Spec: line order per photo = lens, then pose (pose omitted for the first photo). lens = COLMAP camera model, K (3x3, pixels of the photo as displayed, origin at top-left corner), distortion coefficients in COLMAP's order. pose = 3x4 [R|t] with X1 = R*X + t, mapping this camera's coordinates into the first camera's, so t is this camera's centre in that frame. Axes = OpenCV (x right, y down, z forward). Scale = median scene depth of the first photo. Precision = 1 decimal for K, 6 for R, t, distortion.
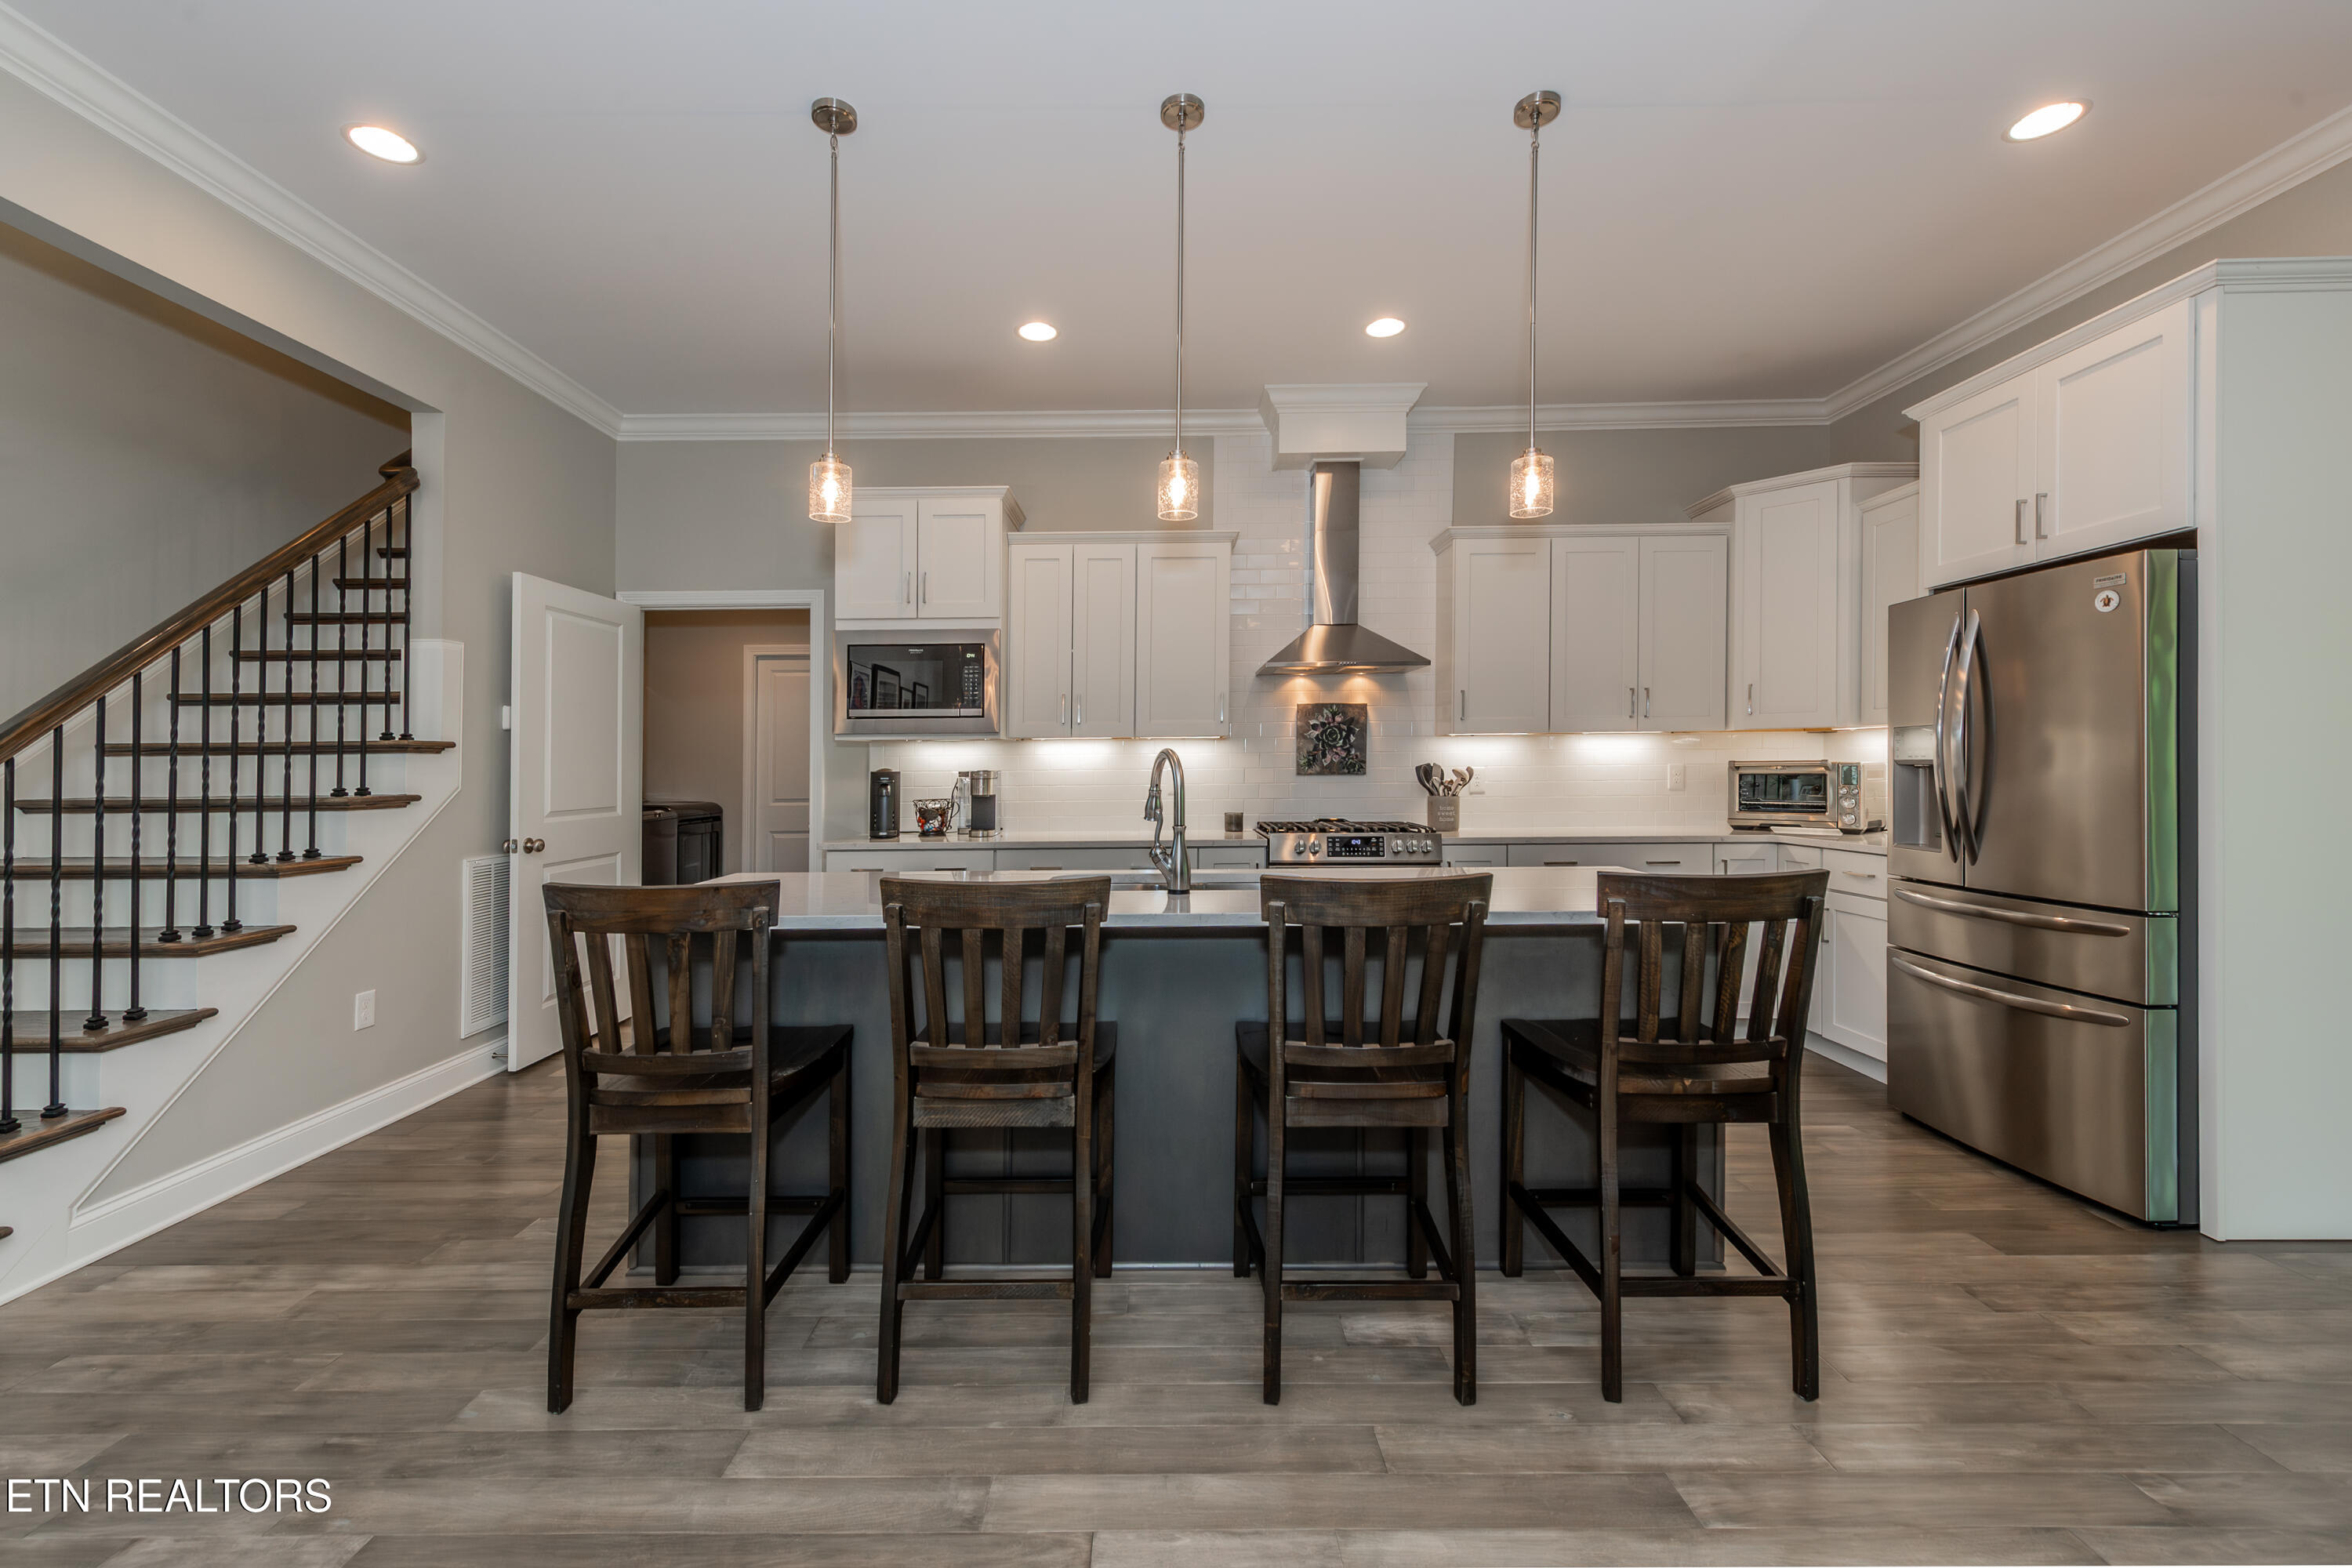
lens RADIAL K [[959.1, 0, 1190.8], [0, 959.1, 760.4], [0, 0, 1]] dist [0.000872, 0.000080]
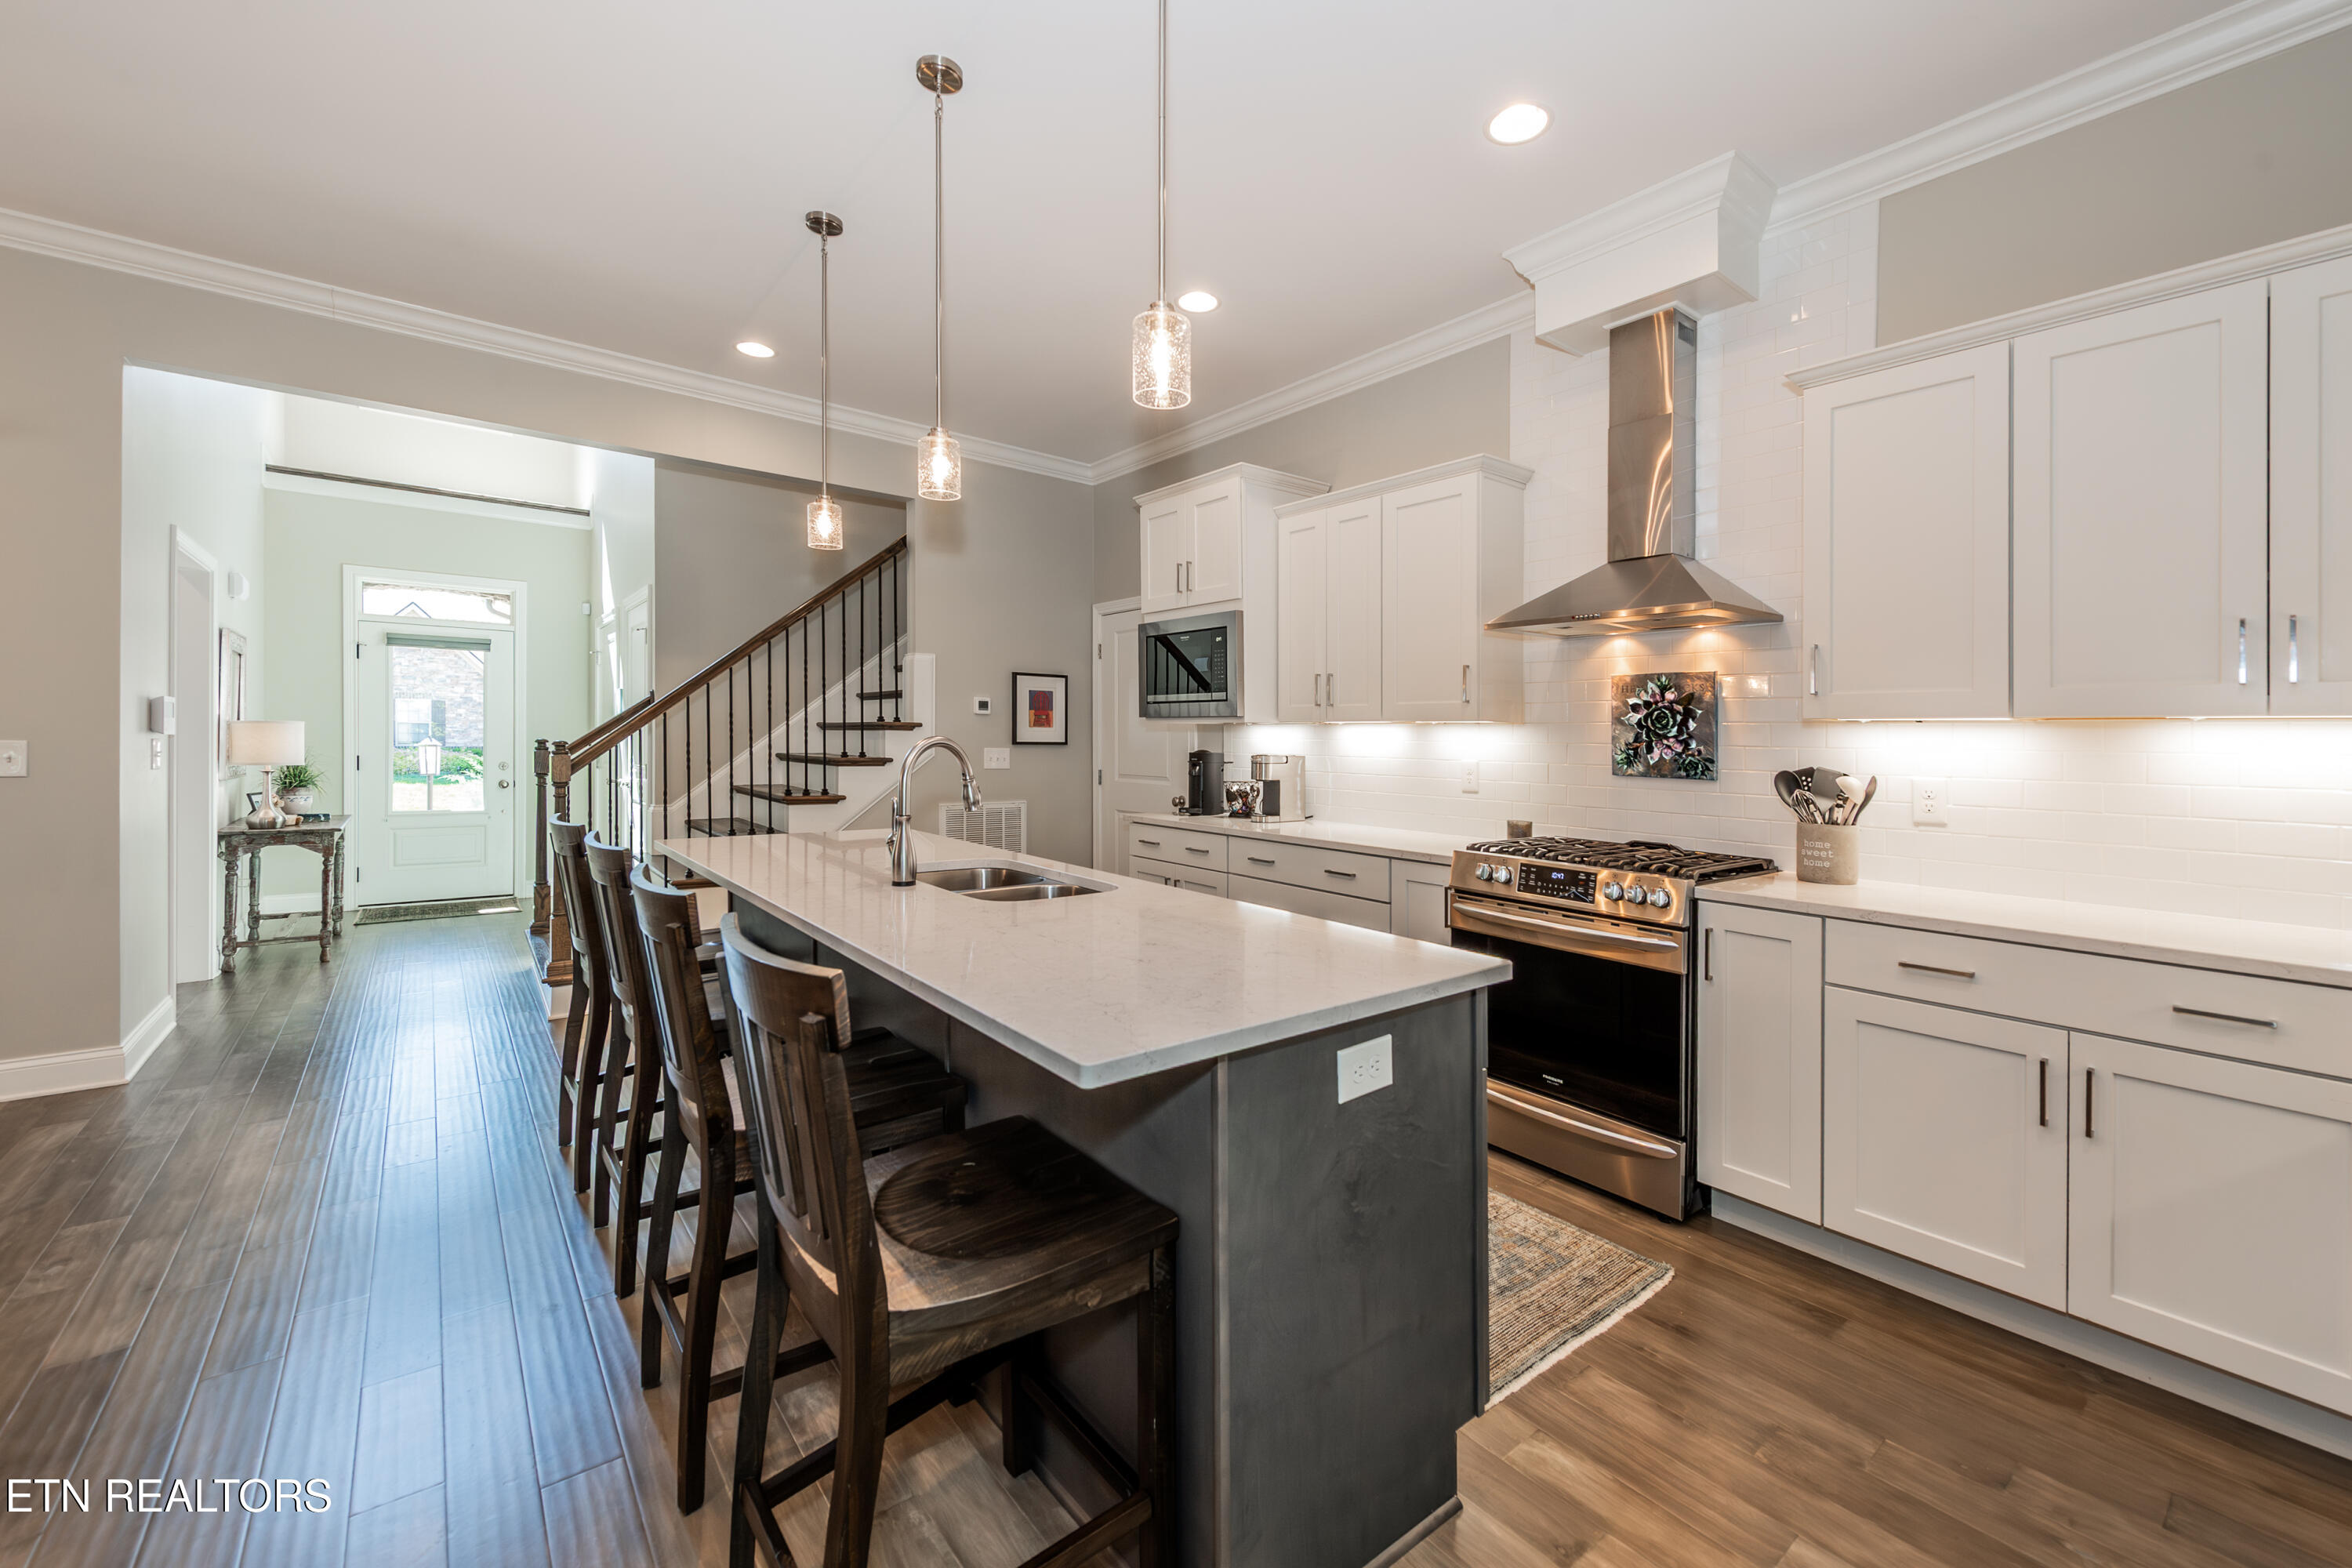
lens RADIAL K [[949.1, 0, 1173.3], [0, 949.1, 736.8], [0, 0, 1]] dist [-0.002108, -0.000285]
pose [[0.613090, 0.016688, -0.789836, 0.511045], [-0.021386, 0.999761, 0.004522, -0.010996], [0.789723, 0.014119, 0.613301, 0.345157]]
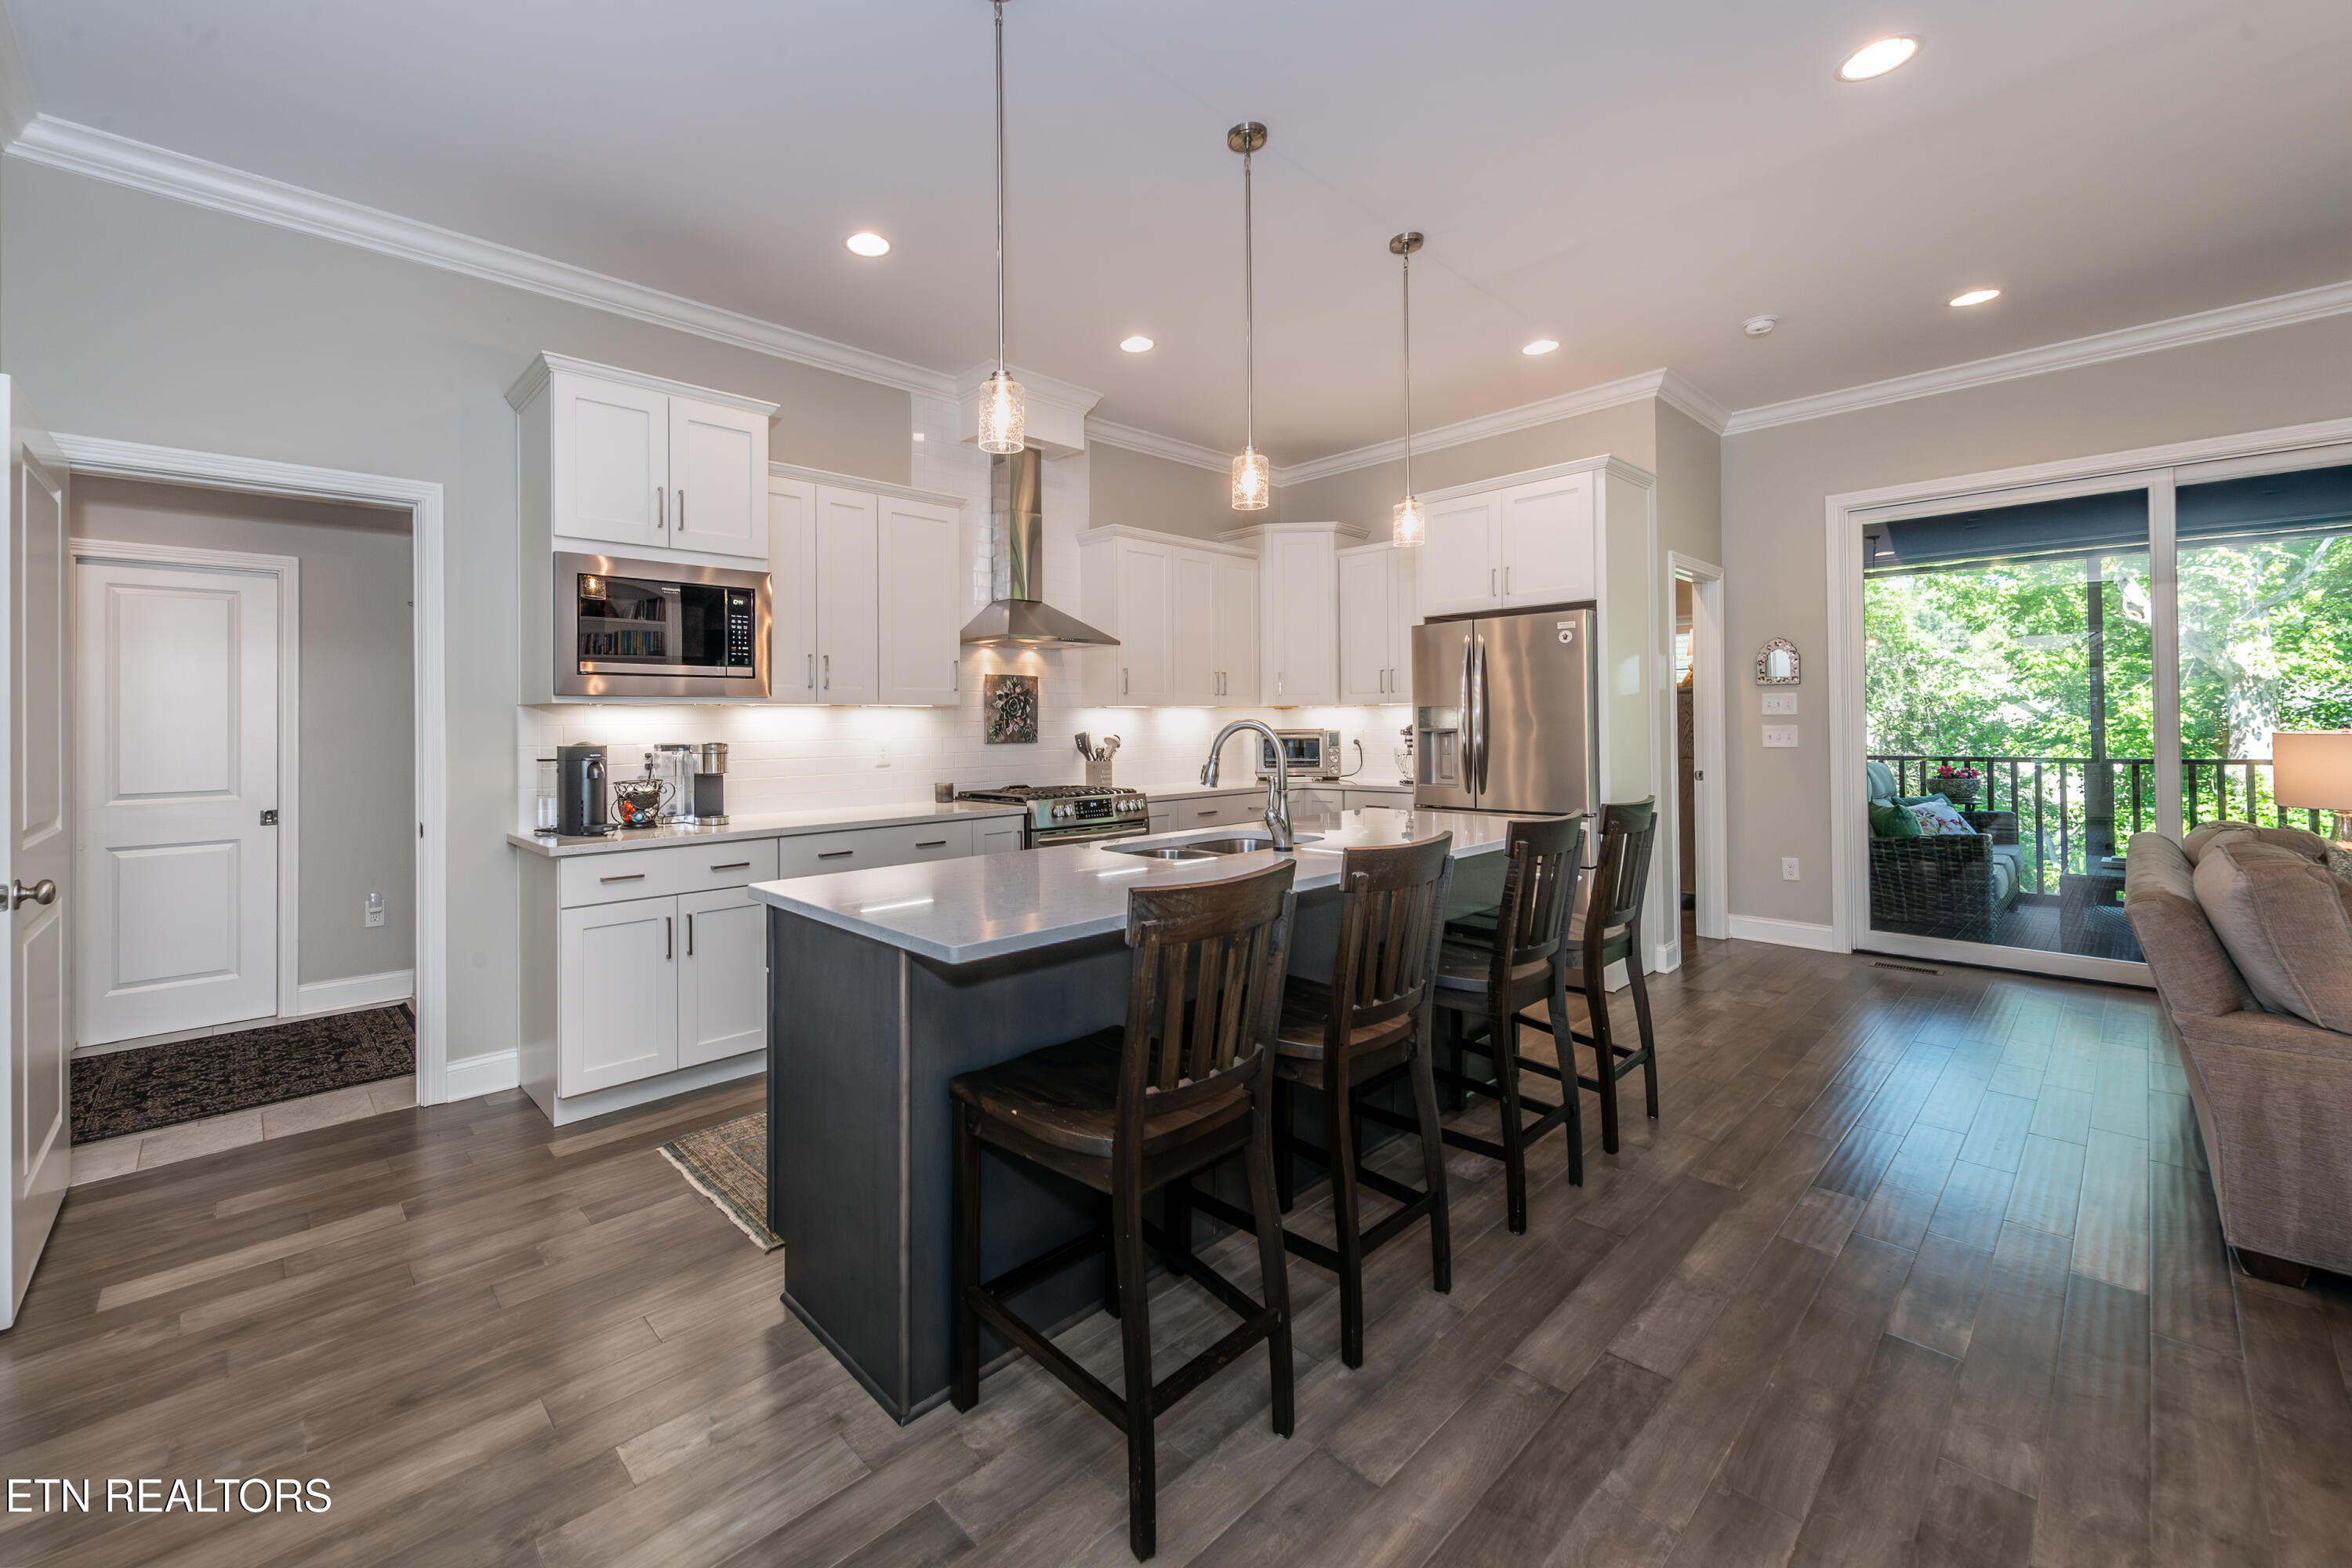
lens RADIAL K [[945.8, 0, 1108.9], [0, 945.8, 714.6], [0, 0, 1]] dist [0.001101, 0.000003]
pose [[0.743137, 0.008509, 0.669085, -0.505919], [0.002090, 0.999885, -0.015037, -0.000897], [-0.669136, 0.012573, 0.743034, 0.182963]]
